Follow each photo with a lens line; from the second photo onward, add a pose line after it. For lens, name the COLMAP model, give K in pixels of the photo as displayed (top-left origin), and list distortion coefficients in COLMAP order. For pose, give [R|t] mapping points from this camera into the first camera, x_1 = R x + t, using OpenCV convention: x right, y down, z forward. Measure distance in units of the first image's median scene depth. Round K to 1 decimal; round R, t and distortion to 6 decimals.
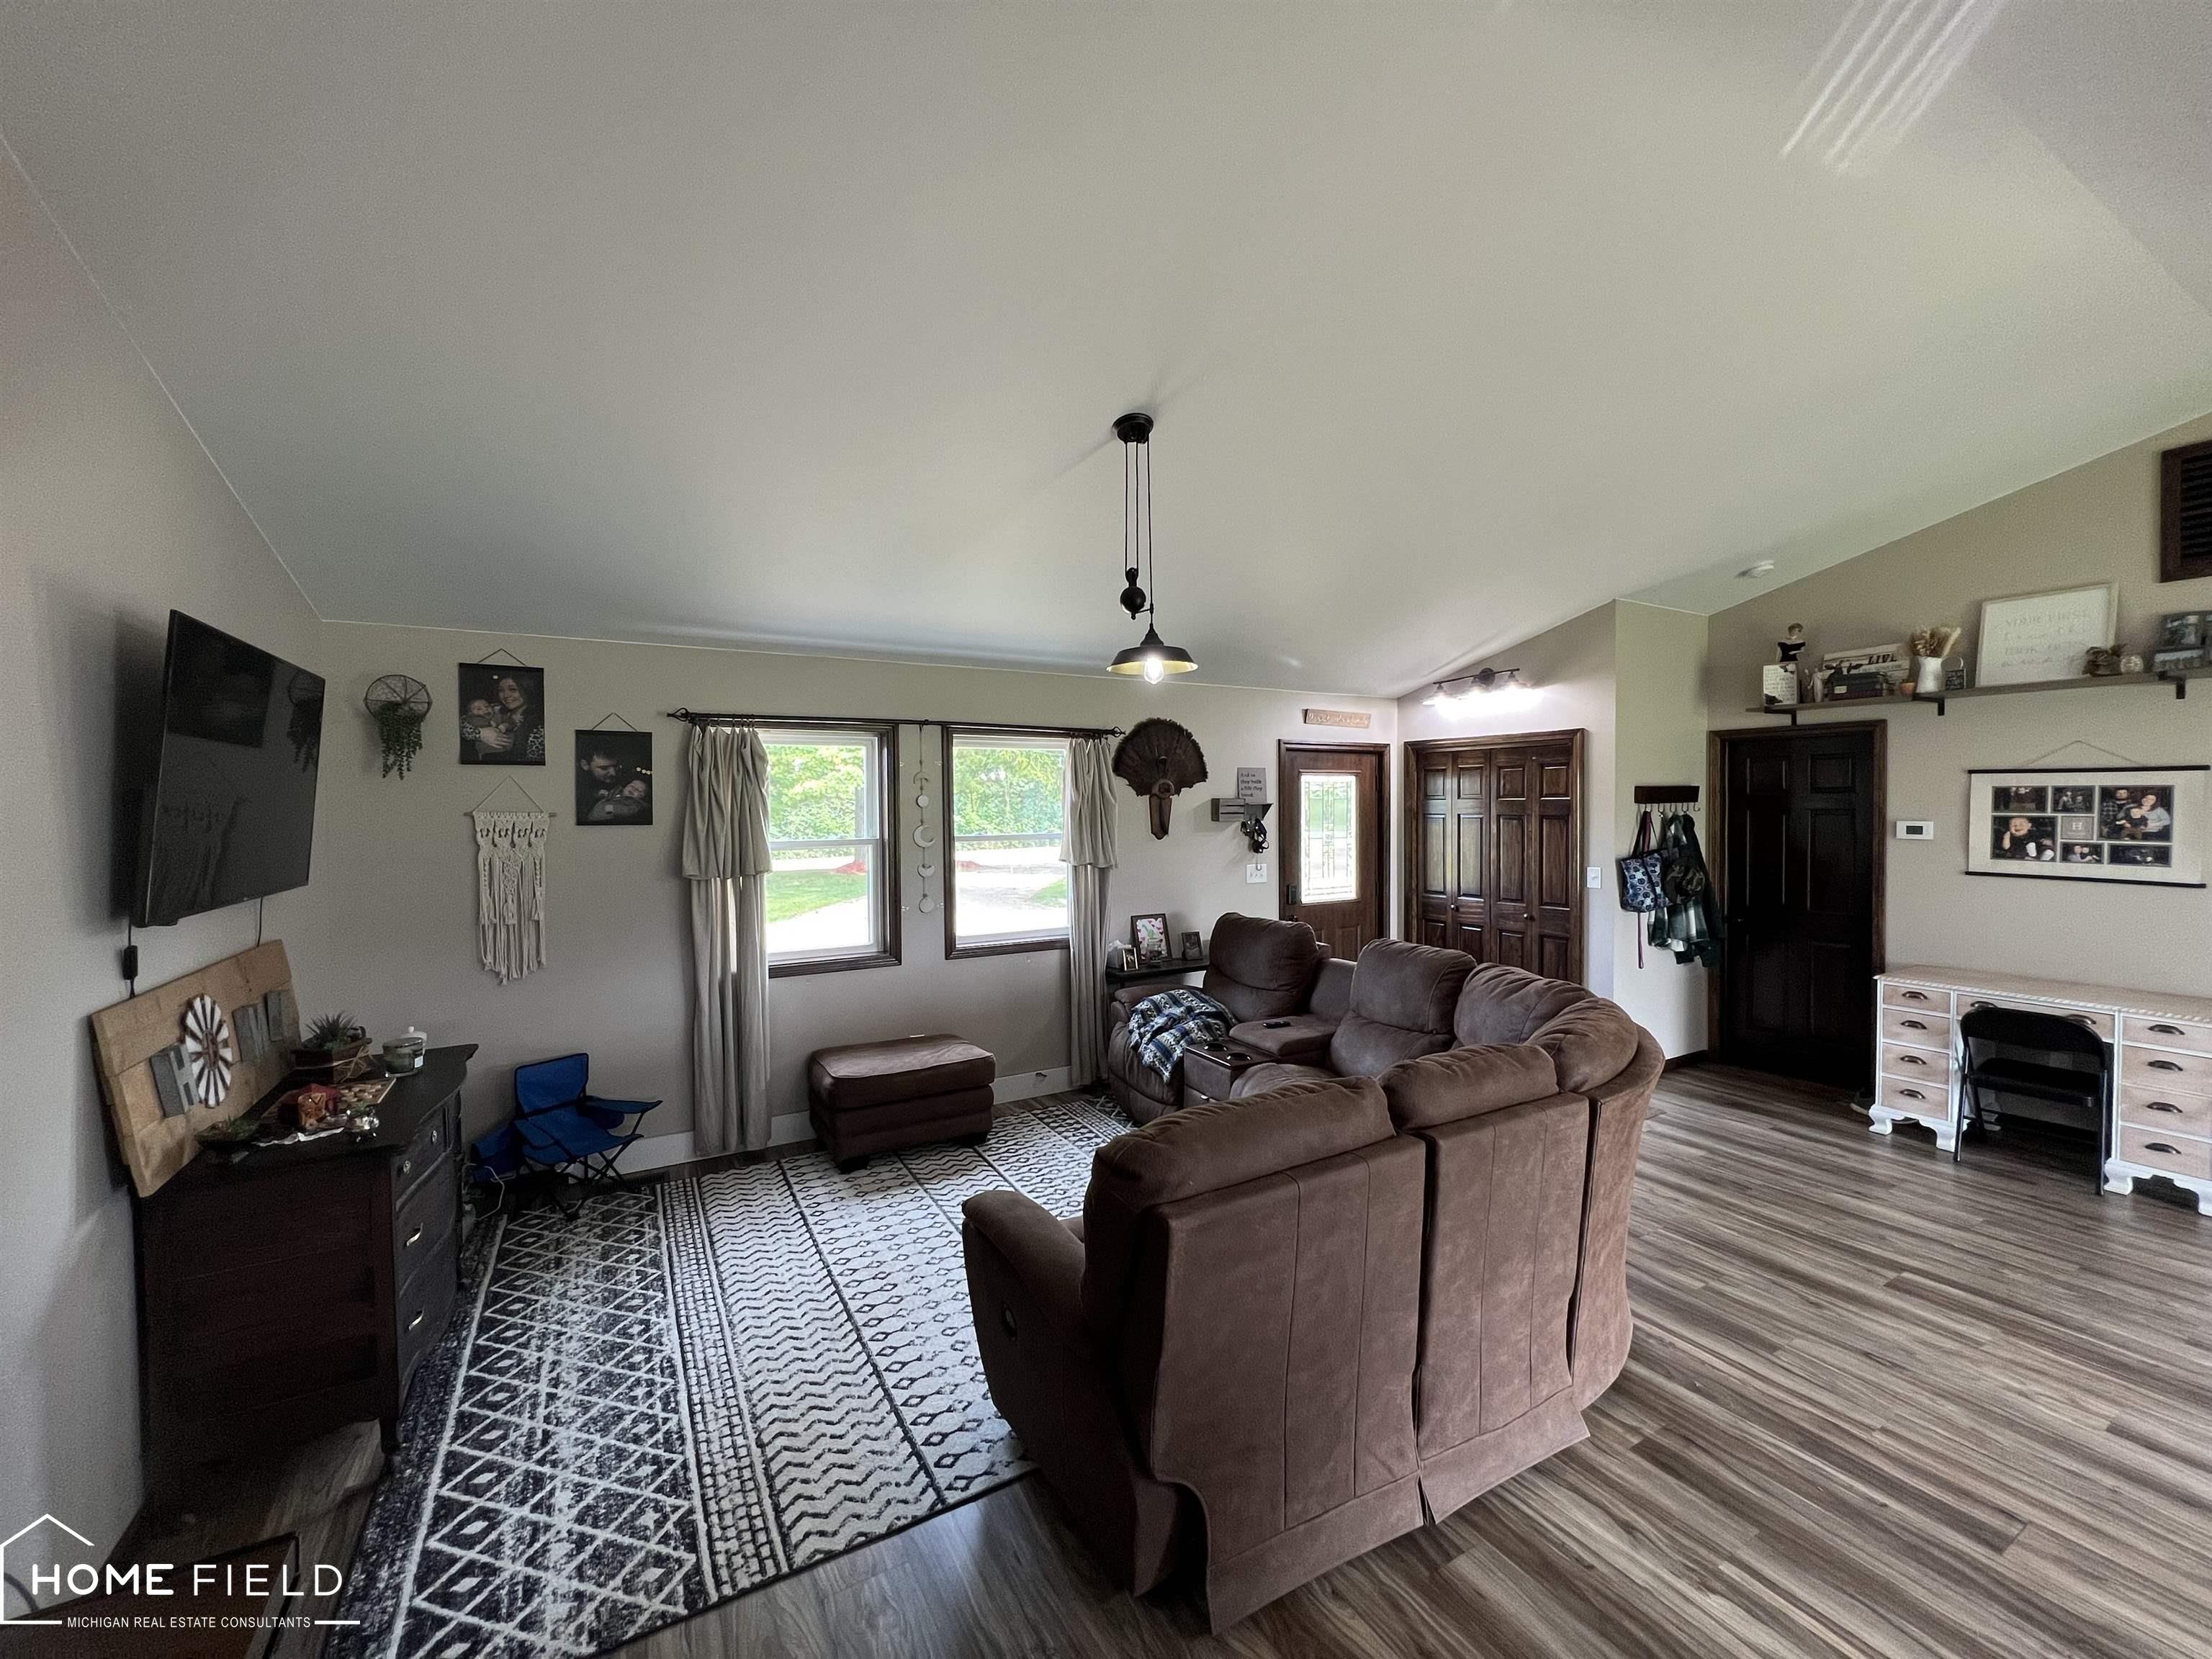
lens RADIAL K [[885.5, 0, 1100.0], [0, 885.5, 824.6], [0, 0, 1]] dist [-0.001671, 0.000098]
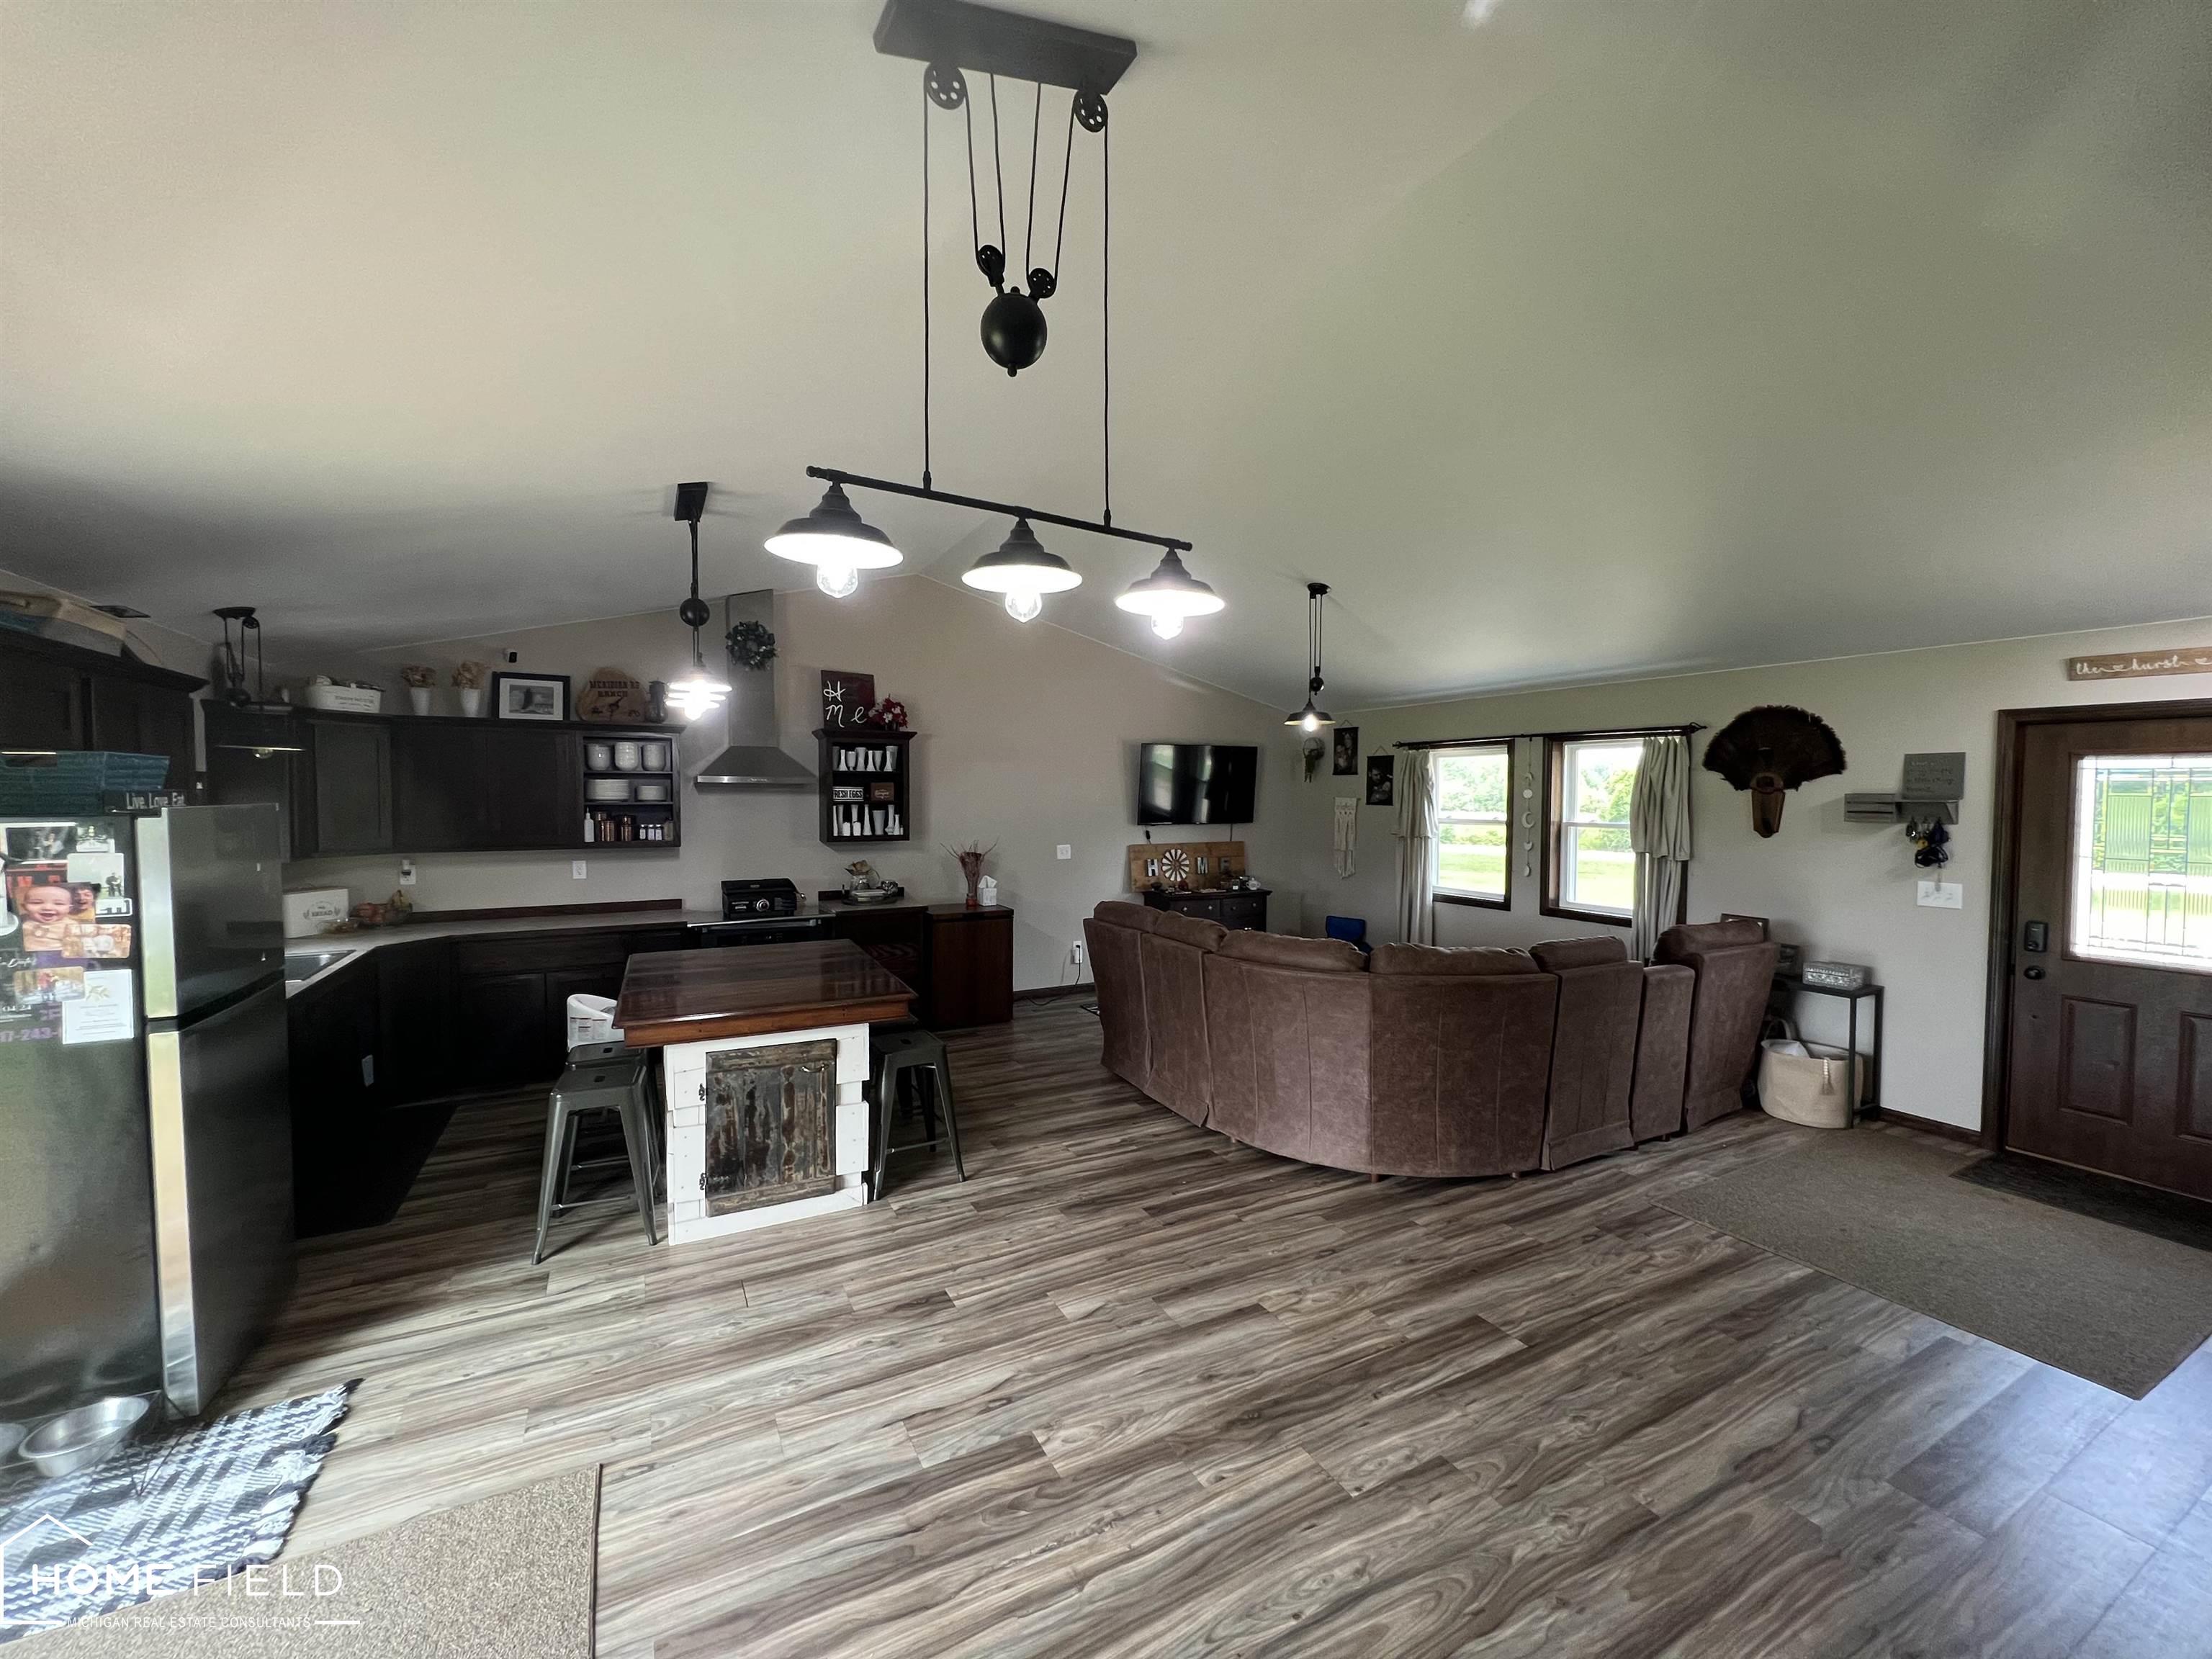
lens RADIAL K [[885.5, 0, 1100.0], [0, 885.5, 824.6], [0, 0, 1]] dist [-0.001671, 0.000098]
pose [[-0.030697, 0.045414, -0.998497, 1.393101], [-0.024870, 0.998623, 0.046184, -0.030831], [0.999219, 0.026250, -0.029525, 0.463455]]
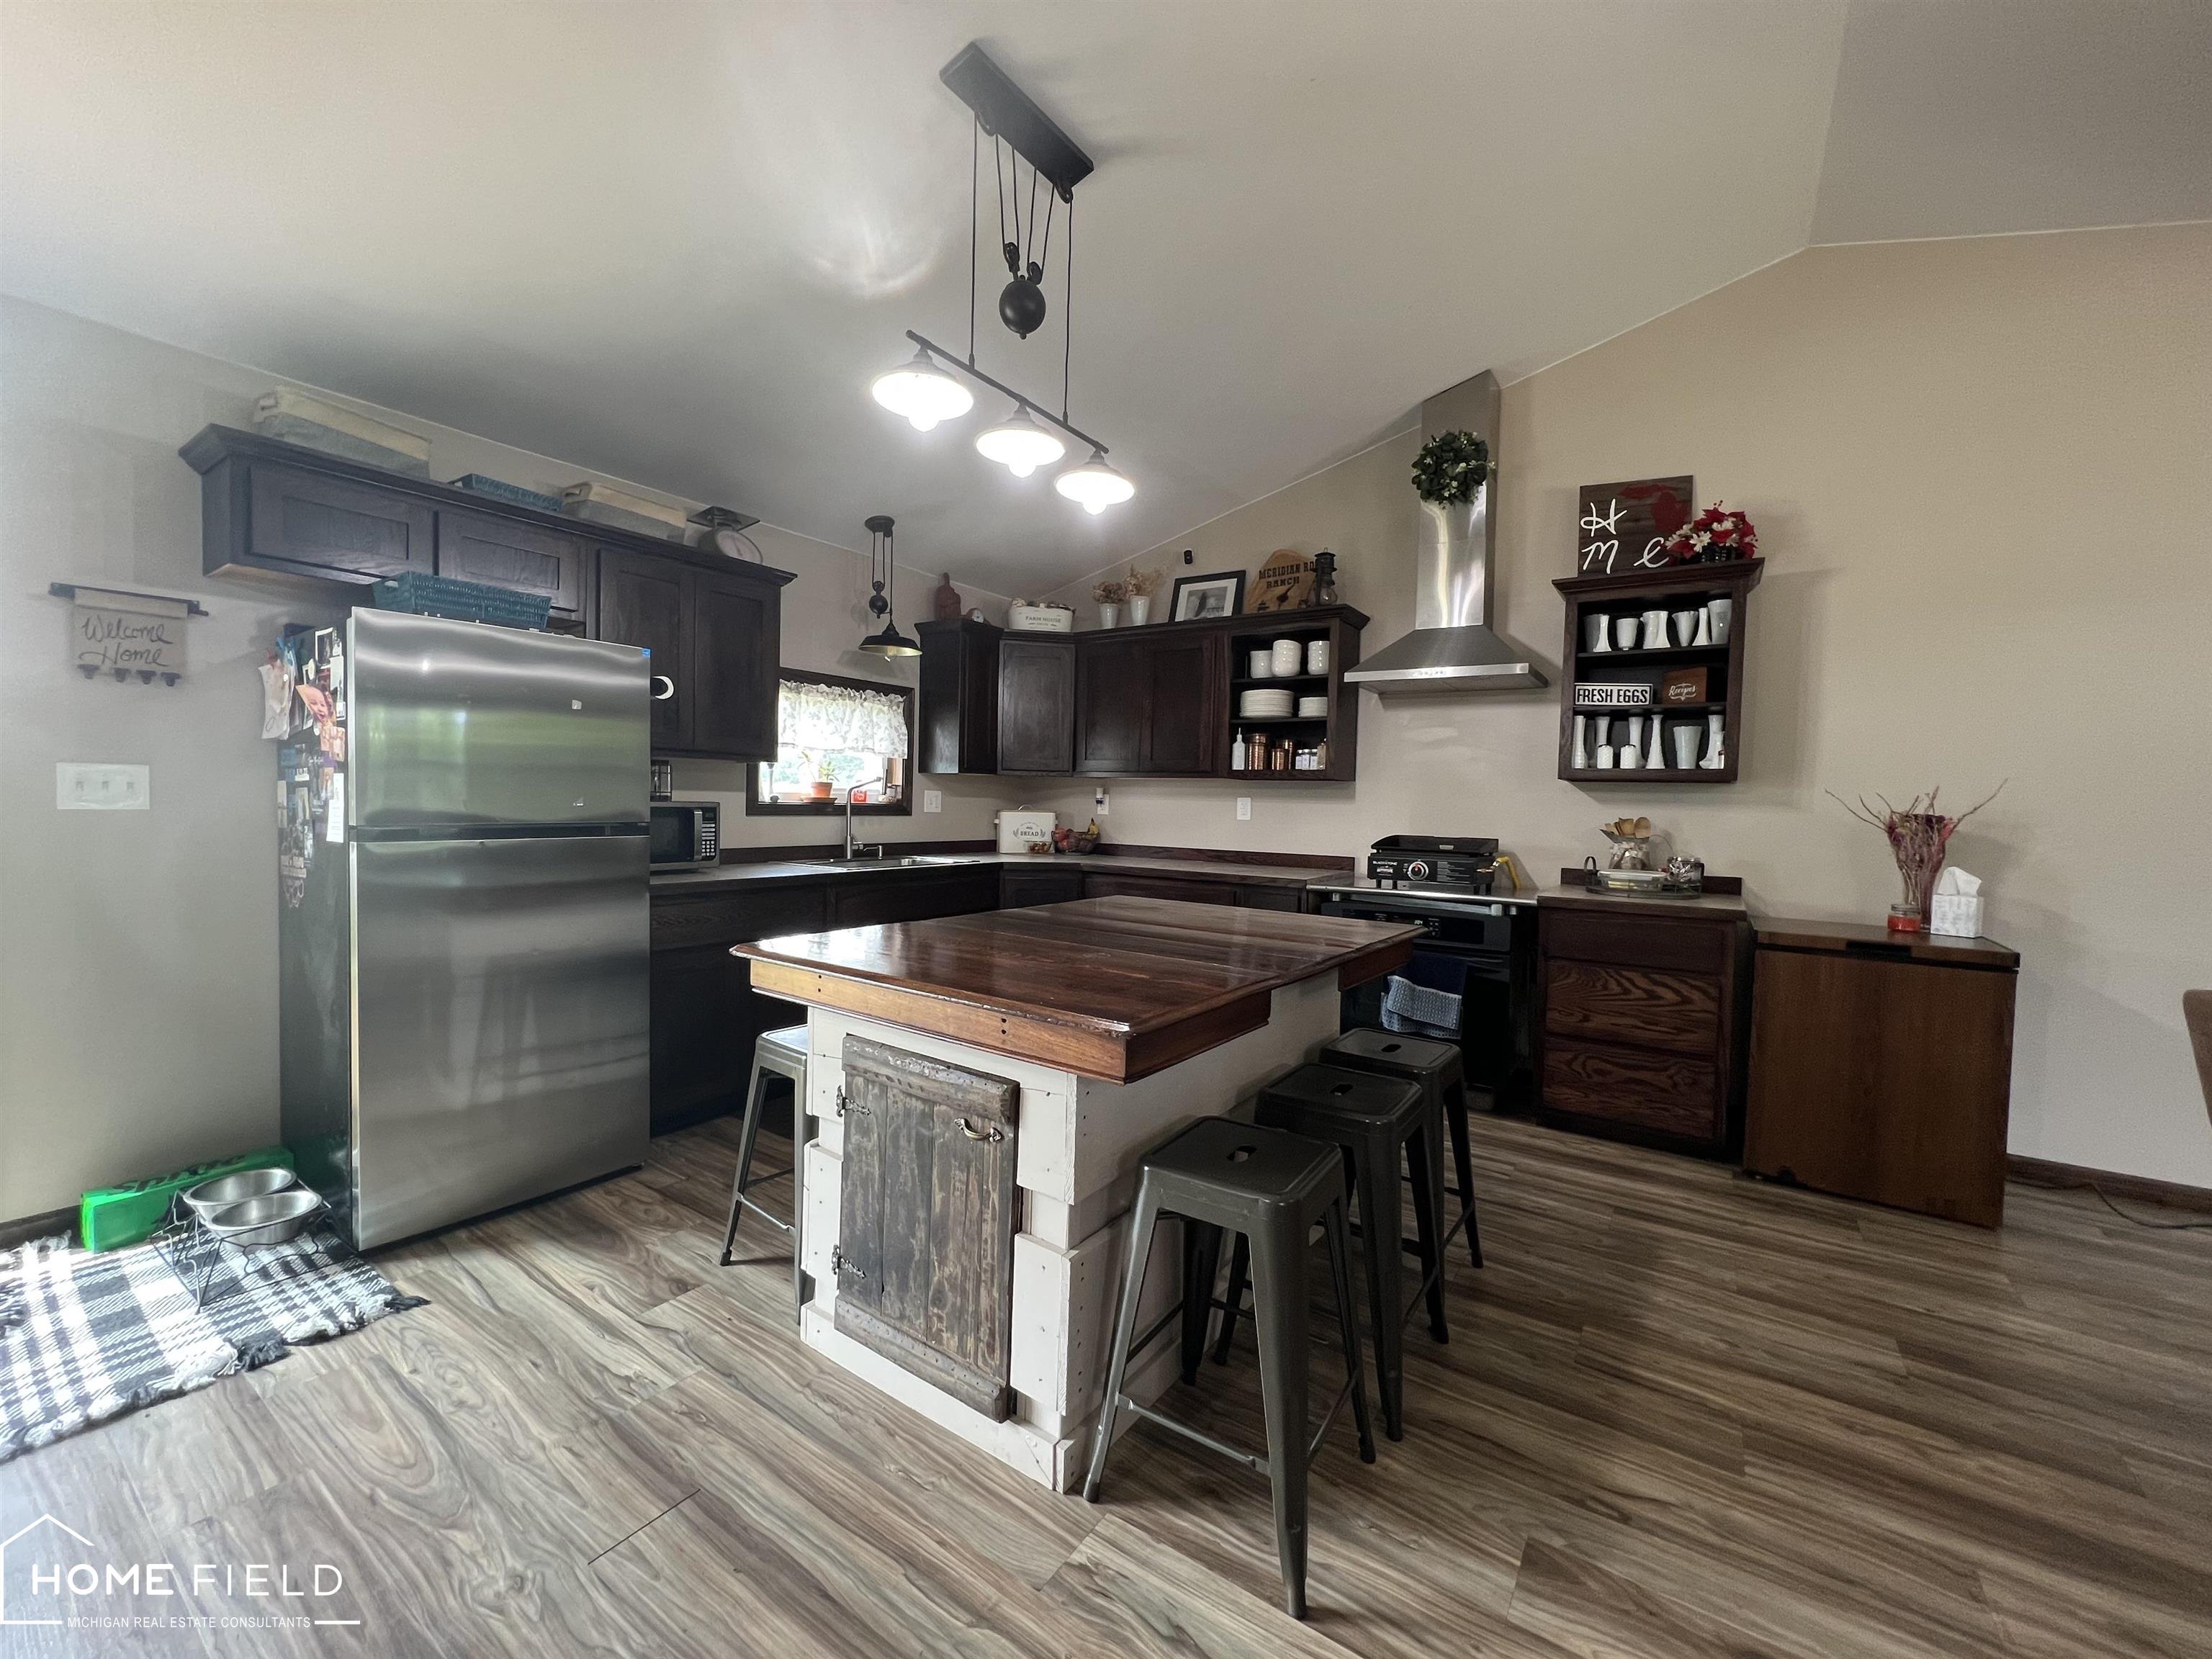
lens RADIAL K [[885.5, 0, 1100.0], [0, 885.5, 824.6], [0, 0, 1]] dist [-0.001671, 0.000098]
pose [[-0.900946, 0.000603, -0.433930, 0.654911], [-0.024522, 0.998330, 0.052302, 0.096117], [0.433237, 0.057762, -0.899427, 0.544789]]
